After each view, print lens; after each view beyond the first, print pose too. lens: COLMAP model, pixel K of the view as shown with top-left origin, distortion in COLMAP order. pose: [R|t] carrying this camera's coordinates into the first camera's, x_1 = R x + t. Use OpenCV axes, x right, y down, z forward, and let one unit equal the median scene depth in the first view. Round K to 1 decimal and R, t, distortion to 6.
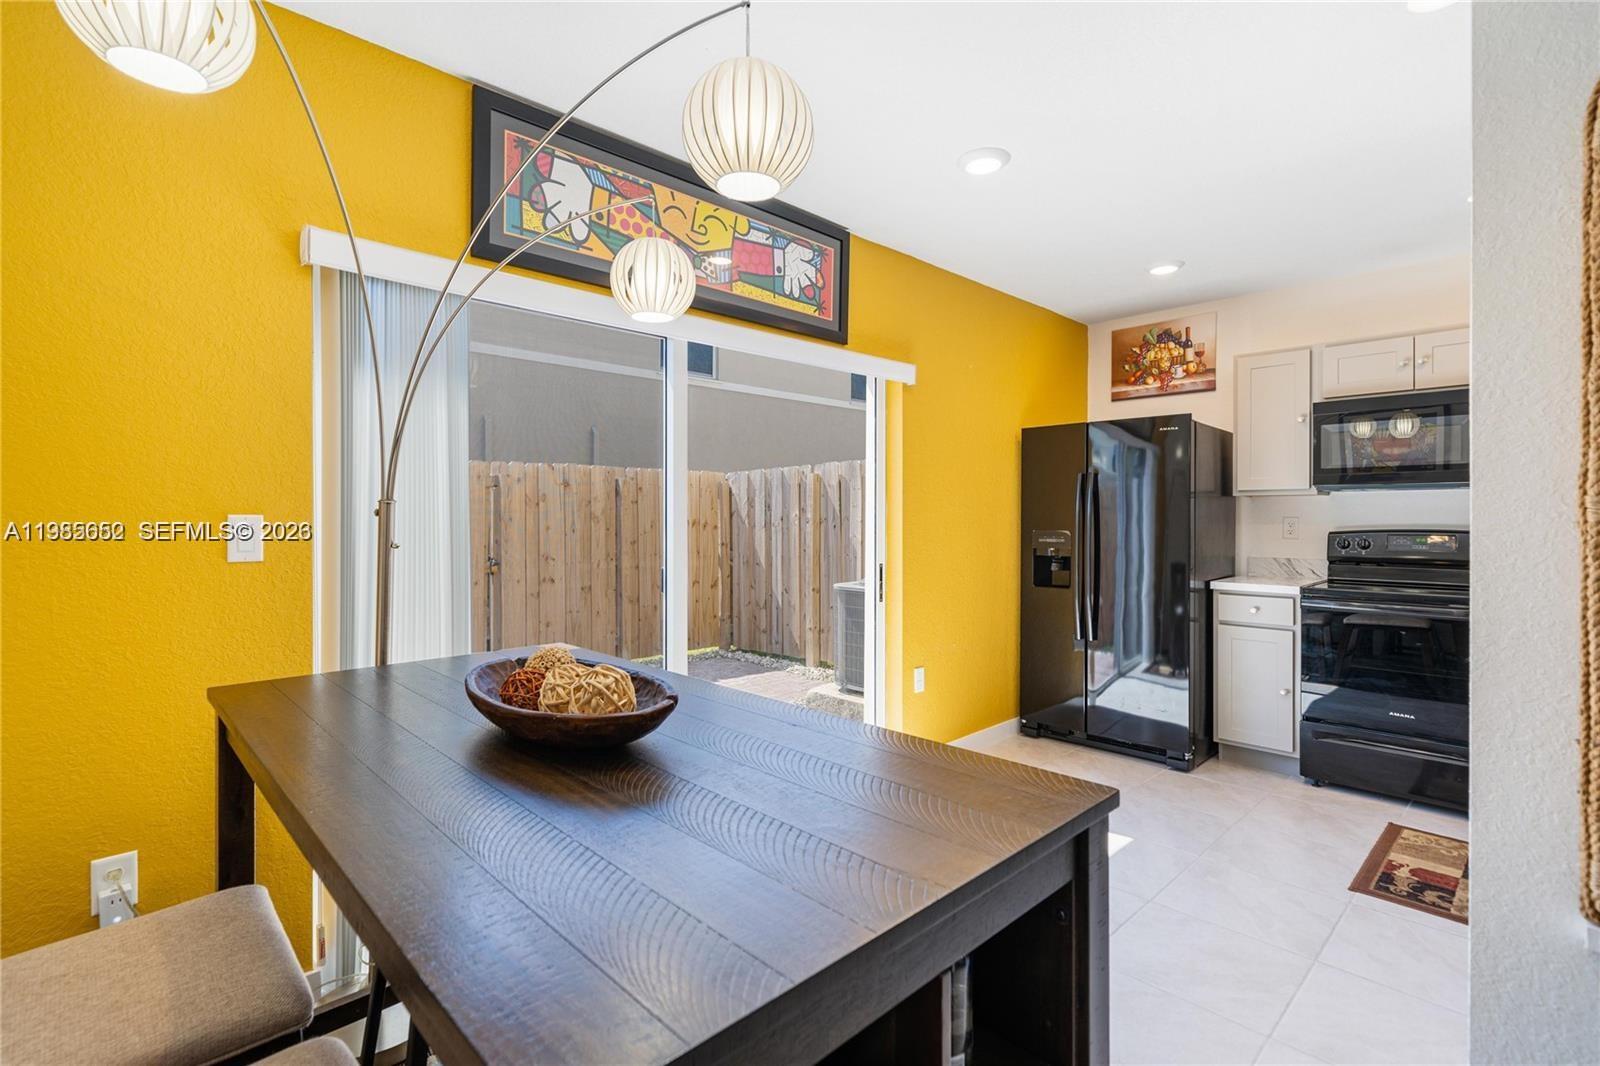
lens RADIAL K [[699.1, 0, 792.3], [0, 699.1, 521.2], [0, 0, 1]] dist [-0.014475, 0.000146]
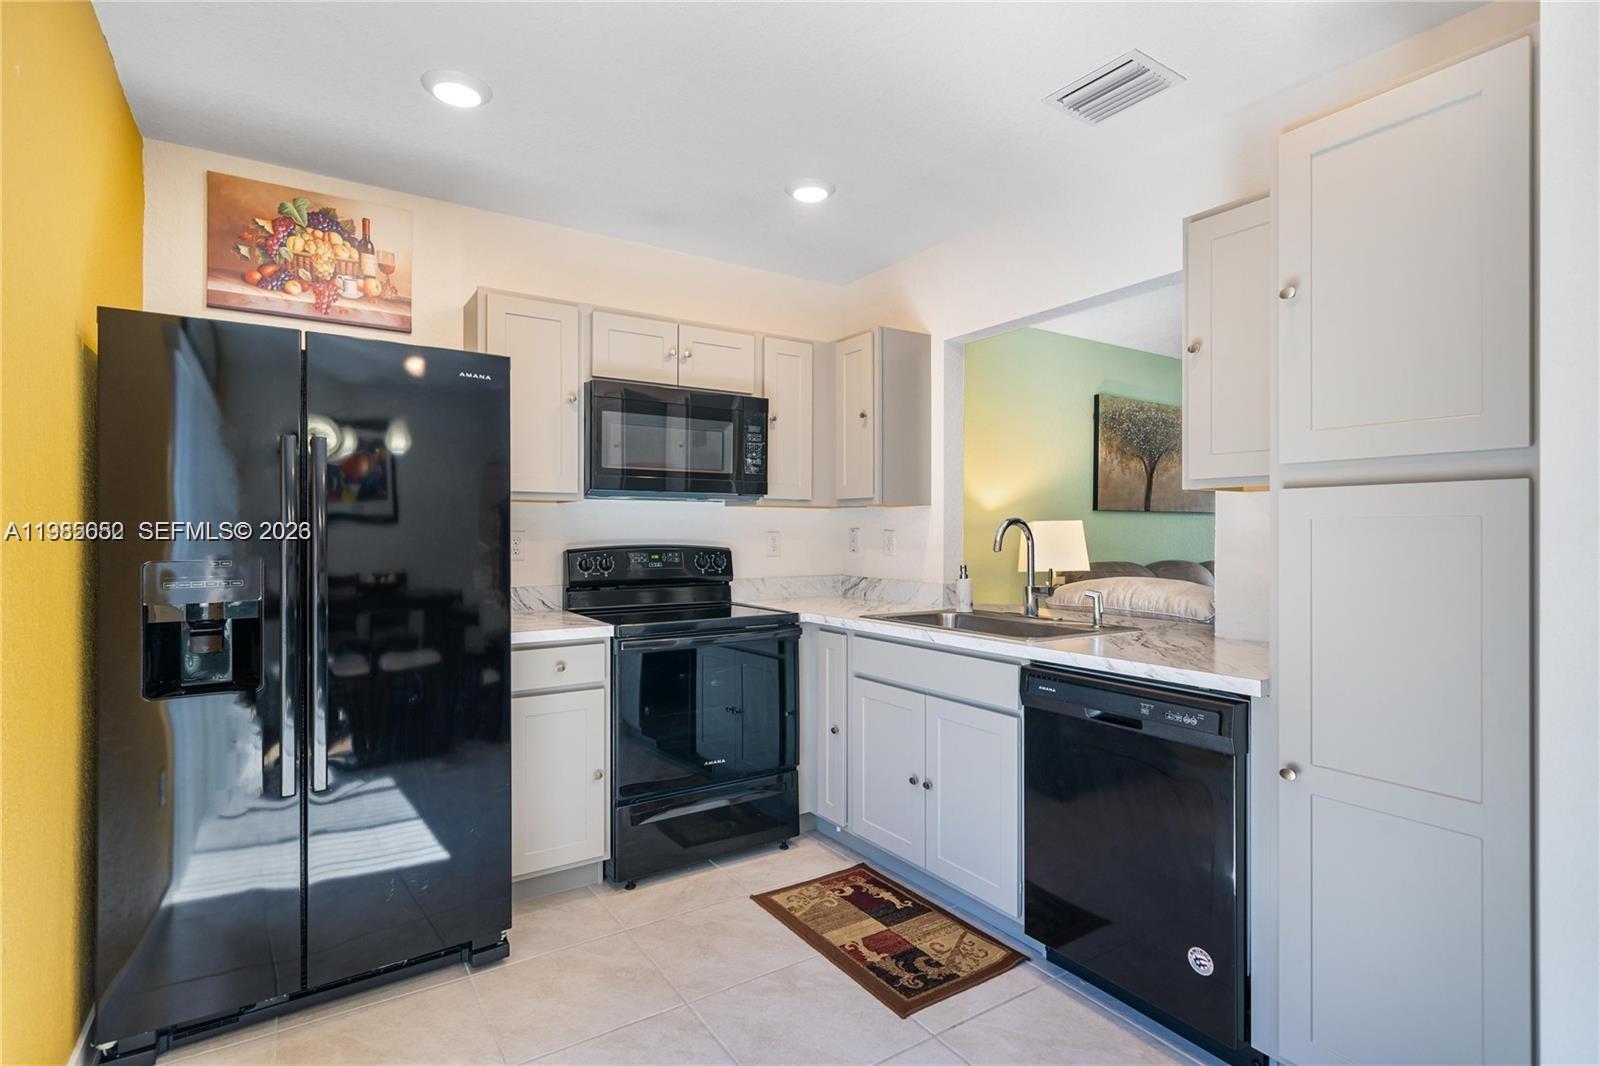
lens RADIAL K [[759.4, 0, 797.2], [0, 759.4, 528.7], [0, 0, 1]] dist [-0.000999, -0.000261]
pose [[0.163476, 0.001818, 0.986546, -0.022144], [0.005977, 0.999978, -0.002833, -0.004097], [-0.986529, 0.006360, 0.163462, 0.497638]]
